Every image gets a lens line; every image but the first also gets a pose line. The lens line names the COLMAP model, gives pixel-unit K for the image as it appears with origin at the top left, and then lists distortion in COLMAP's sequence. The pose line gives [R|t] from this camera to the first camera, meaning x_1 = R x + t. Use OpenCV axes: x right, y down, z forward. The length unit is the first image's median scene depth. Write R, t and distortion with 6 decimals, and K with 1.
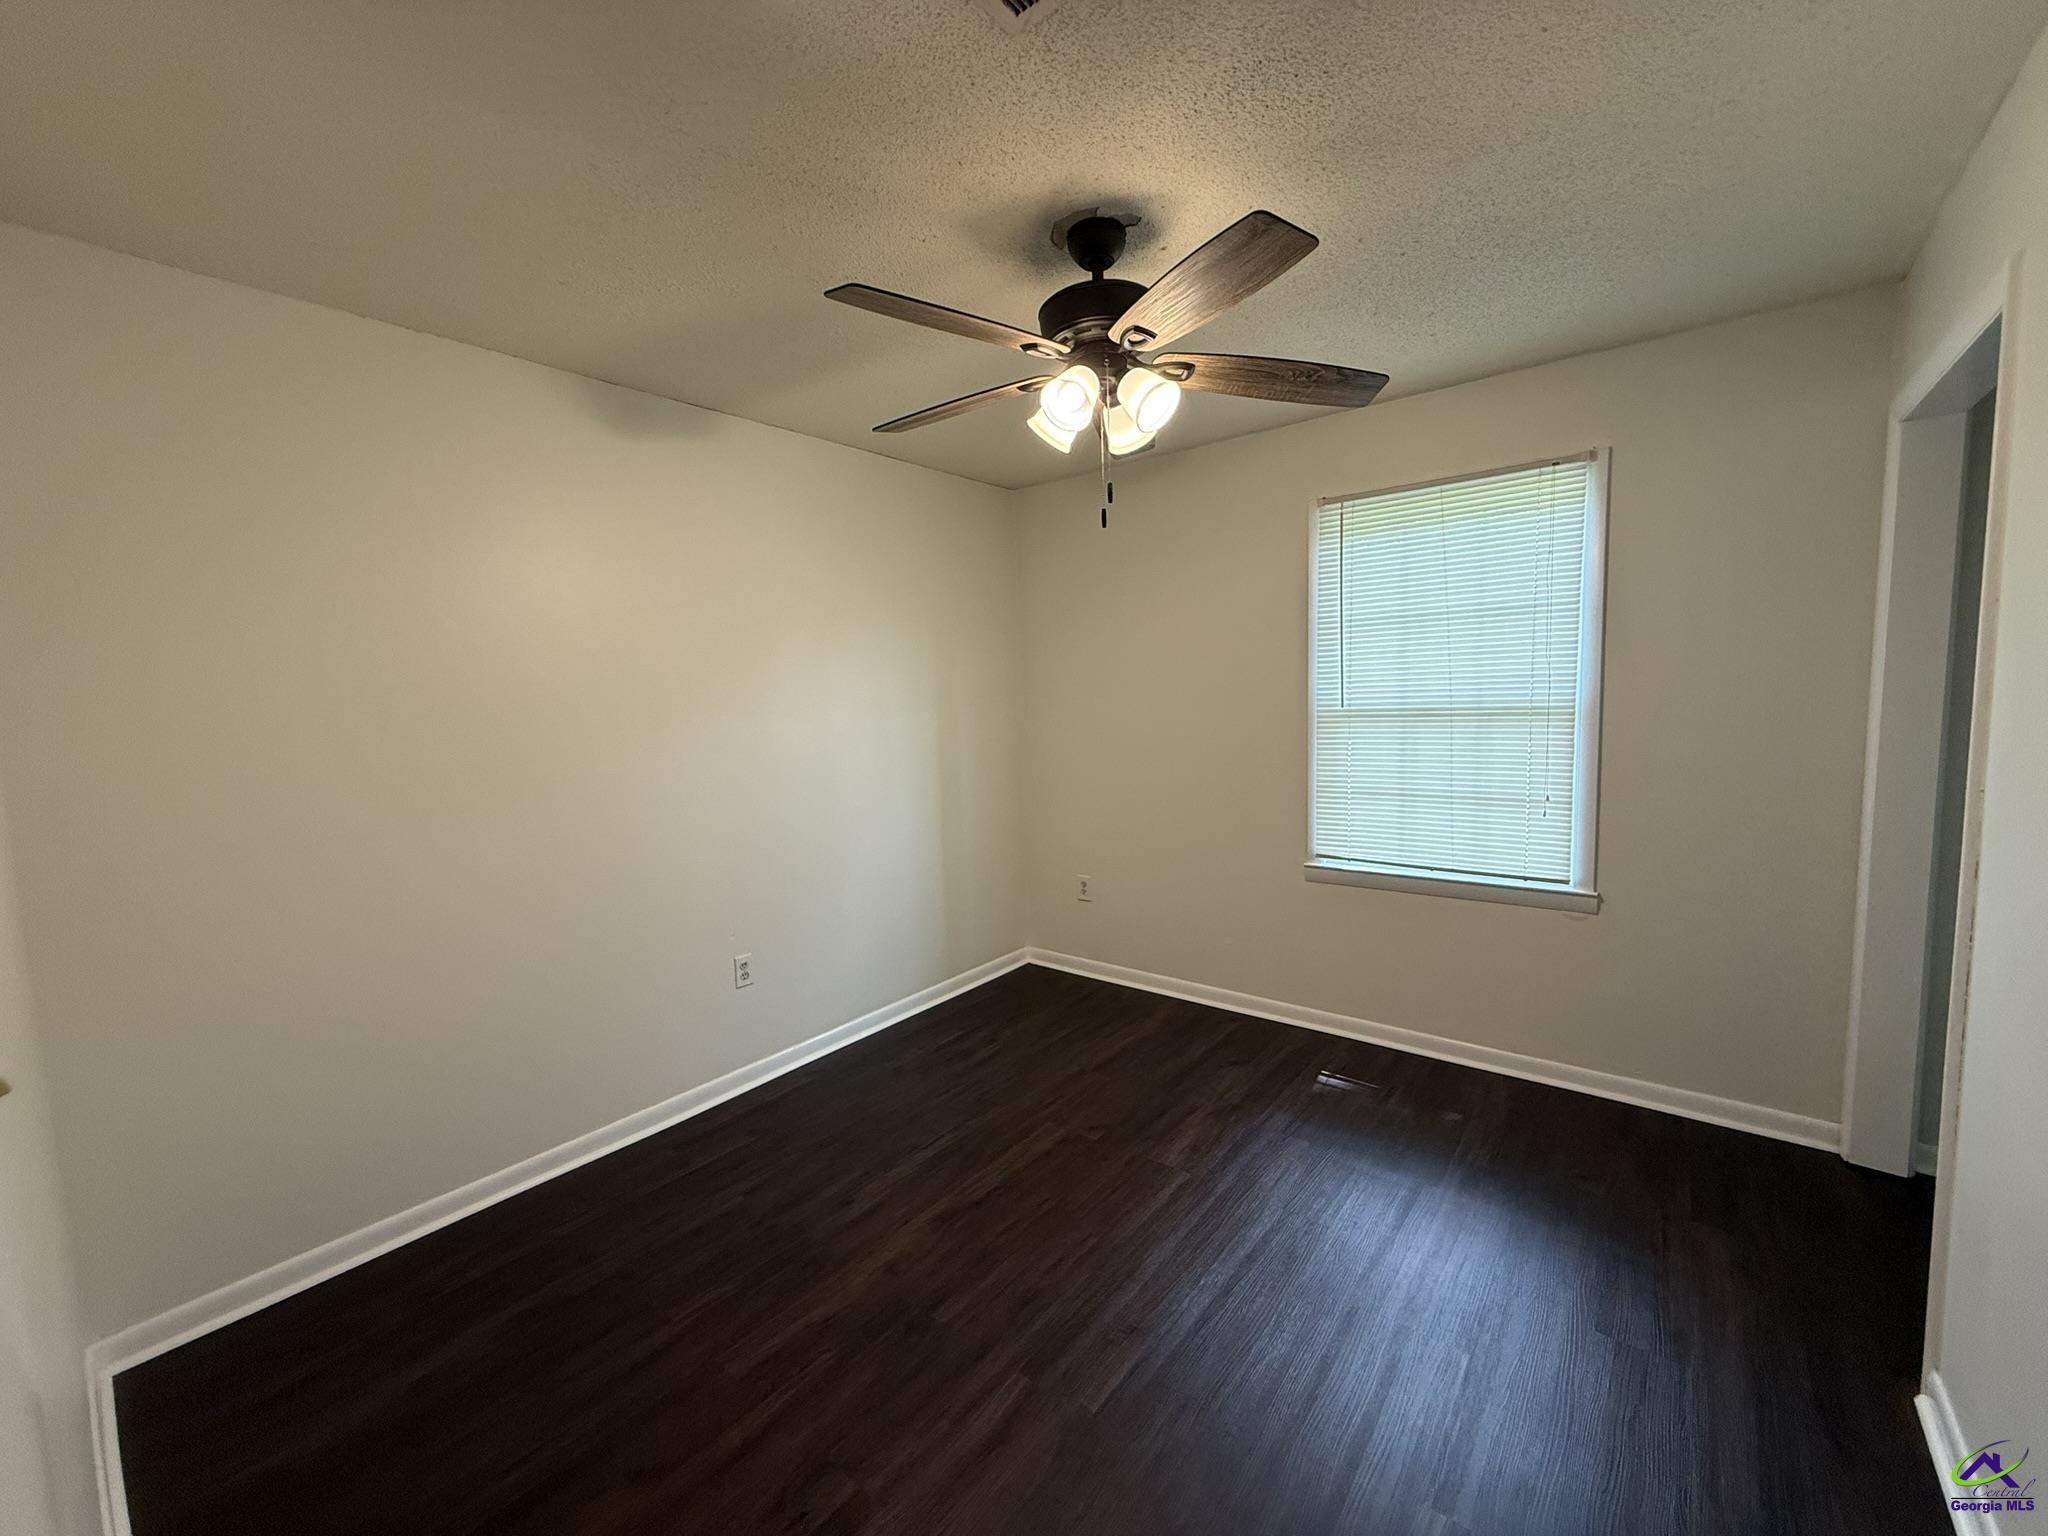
lens RADIAL K [[815.5, 0, 1024.5], [0, 815.5, 762.9], [0, 0, 1]] dist [-0.001385, -0.000026]
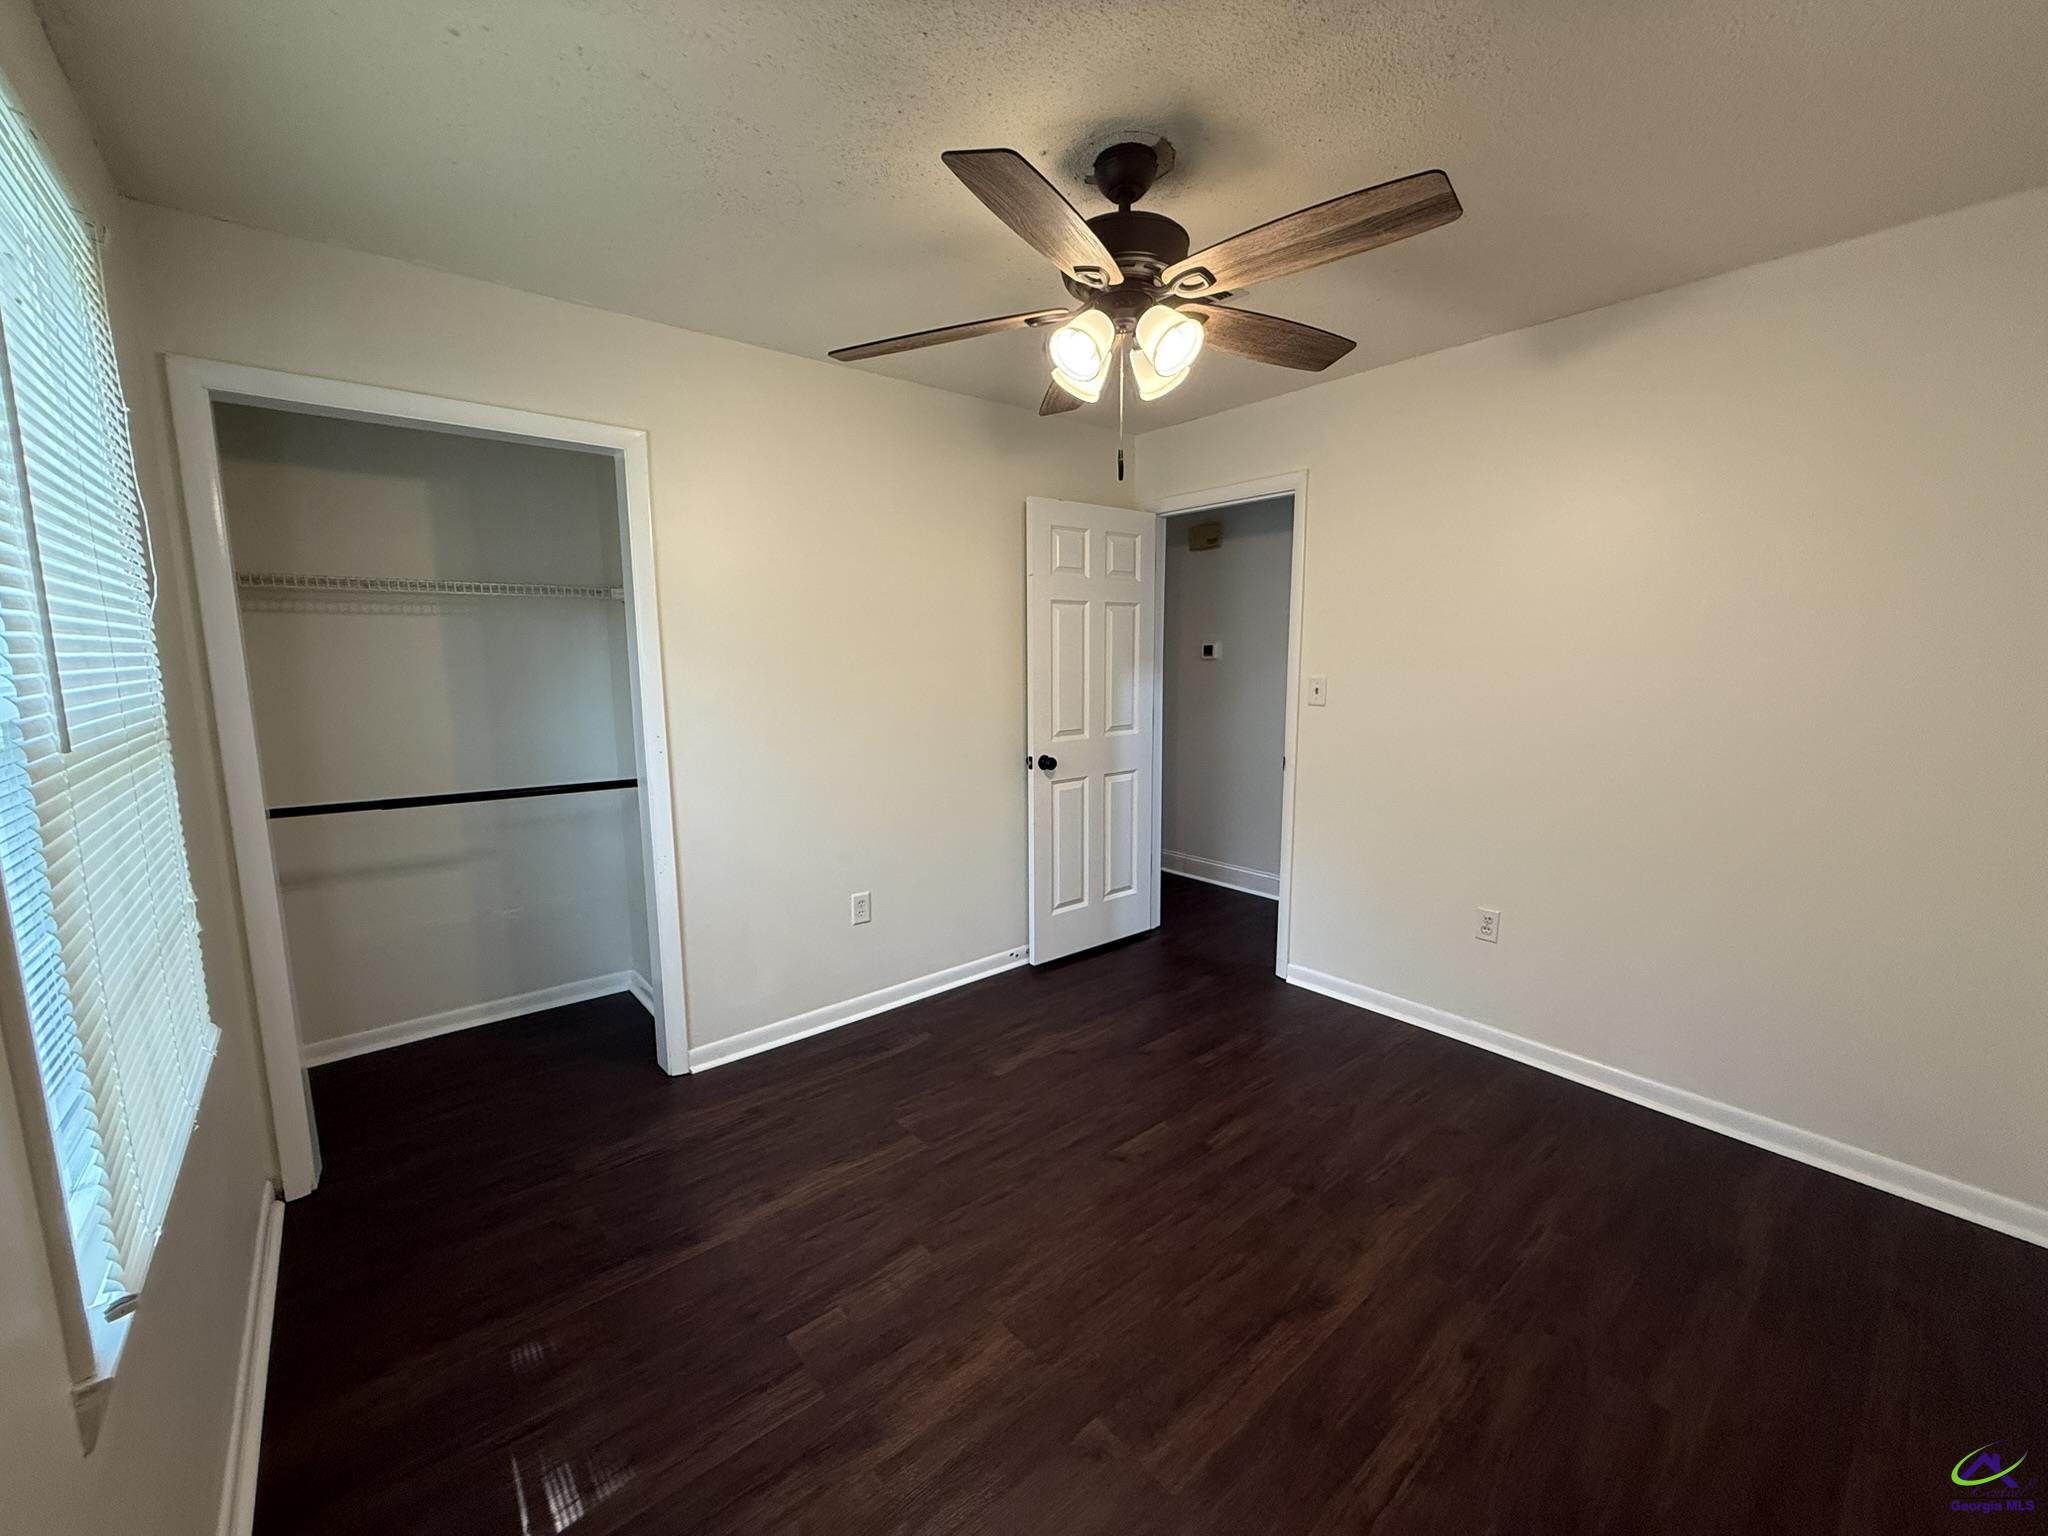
lens RADIAL K [[815.5, 0, 1016.5], [0, 815.5, 777.4], [0, 0, 1]] dist [-0.001385, -0.000026]
pose [[-0.977613, 0.011639, 0.210088, 0.016507], [0.062052, 0.970010, 0.235009, -0.143772], [-0.201052, 0.242784, -0.949017, 1.614955]]
